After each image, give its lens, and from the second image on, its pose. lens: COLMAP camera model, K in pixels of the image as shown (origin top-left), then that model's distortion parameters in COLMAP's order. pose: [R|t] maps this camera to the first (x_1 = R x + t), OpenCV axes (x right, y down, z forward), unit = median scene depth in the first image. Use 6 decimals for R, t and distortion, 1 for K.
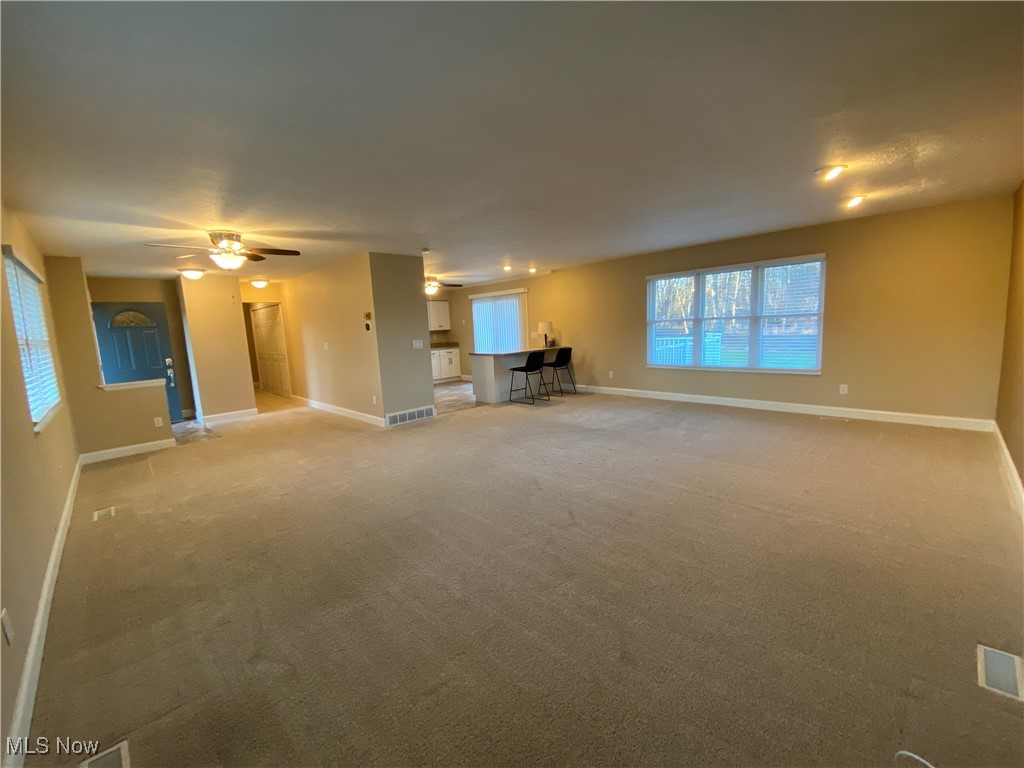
lens RADIAL K [[419.2, 0, 521.8], [0, 419.2, 385.2], [0, 0, 1]] dist [-0.000217, -0.013381]
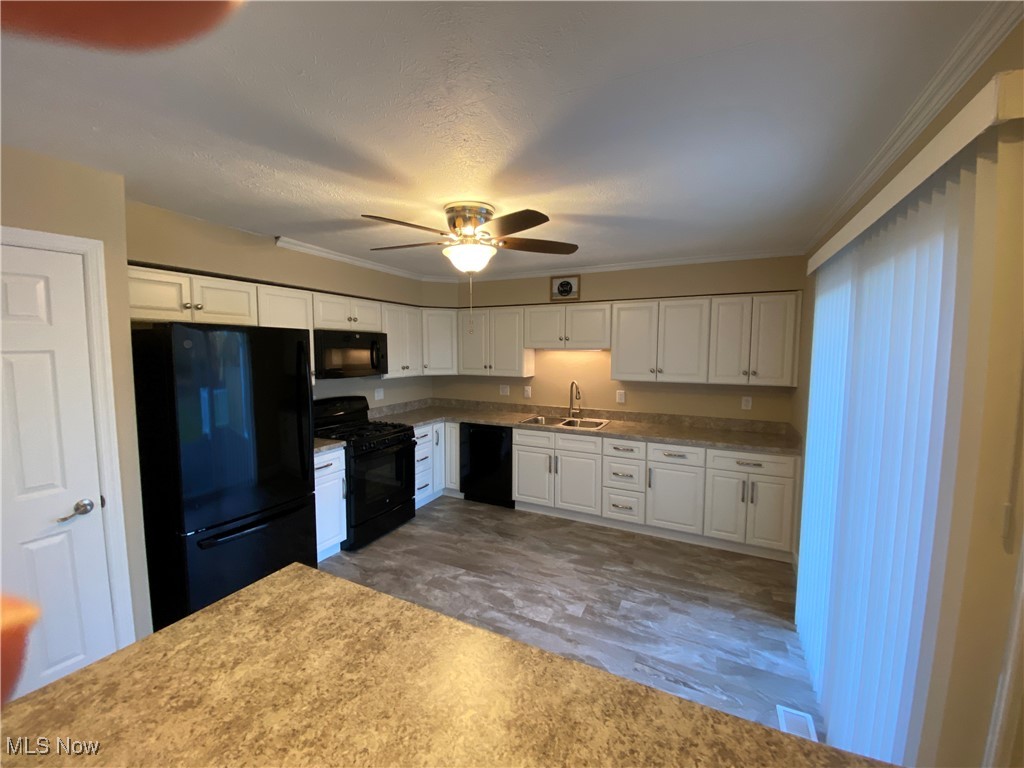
lens RADIAL K [[403.5, 0, 506.2], [0, 403.5, 377.3], [0, 0, 1]] dist [0.021346, -0.000163]
pose [[0.309205, 0.109041, -0.944724, 0.042524], [-0.146770, 0.986974, 0.065880, -0.136078], [0.939602, 0.118287, 0.321181, 0.756612]]
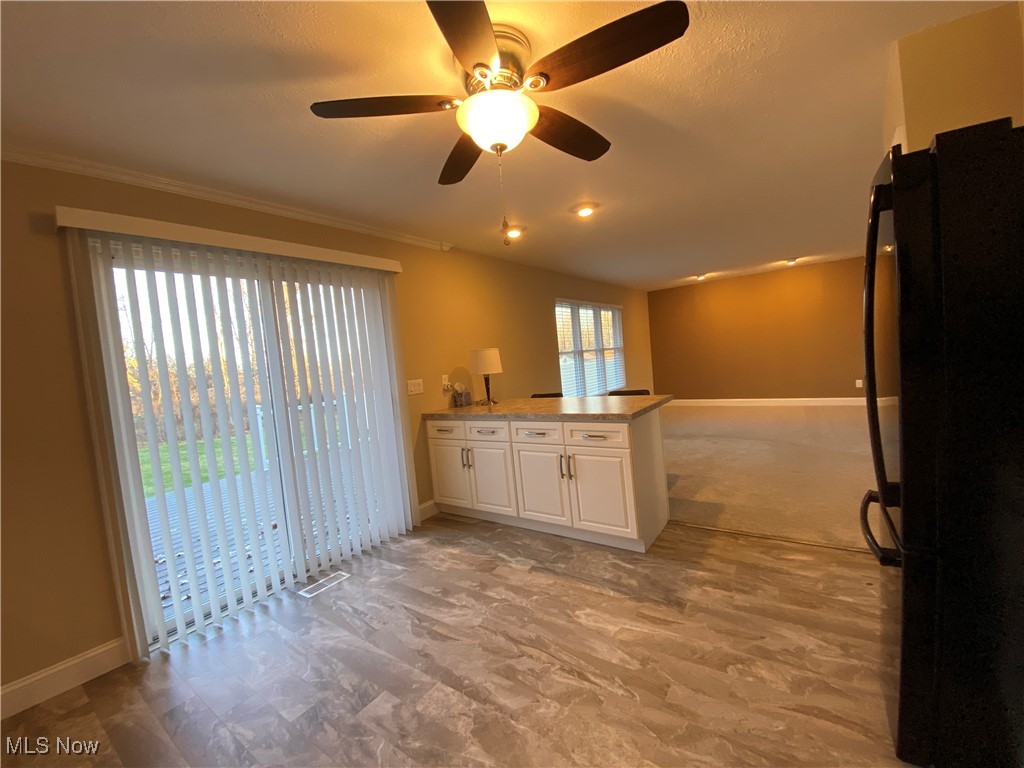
lens RADIAL K [[419.2, 0, 521.8], [0, 419.2, 385.2], [0, 0, 1]] dist [-0.000217, -0.013381]
pose [[-0.171148, 0.002339, 0.985243, -0.322027], [0.237661, 0.970566, 0.038981, -0.097534], [-0.956151, 0.240825, -0.166666, 0.837842]]
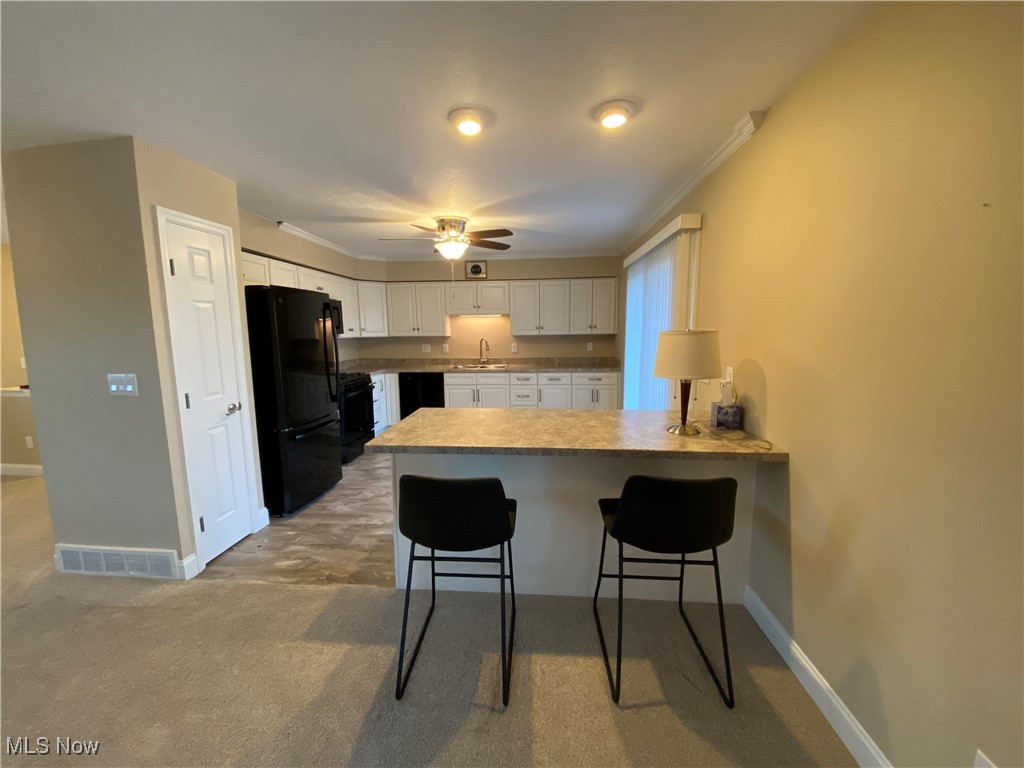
lens RADIAL K [[411.5, 0, 508.1], [0, 411.5, 383.1], [0, 0, 1]] dist [0.023431, -0.025294]
pose [[0.648529, 0.133115, -0.749461, 0.139989], [-0.119073, 0.990210, 0.072839, -0.099848], [0.751819, 0.042003, 0.658030, 0.606112]]
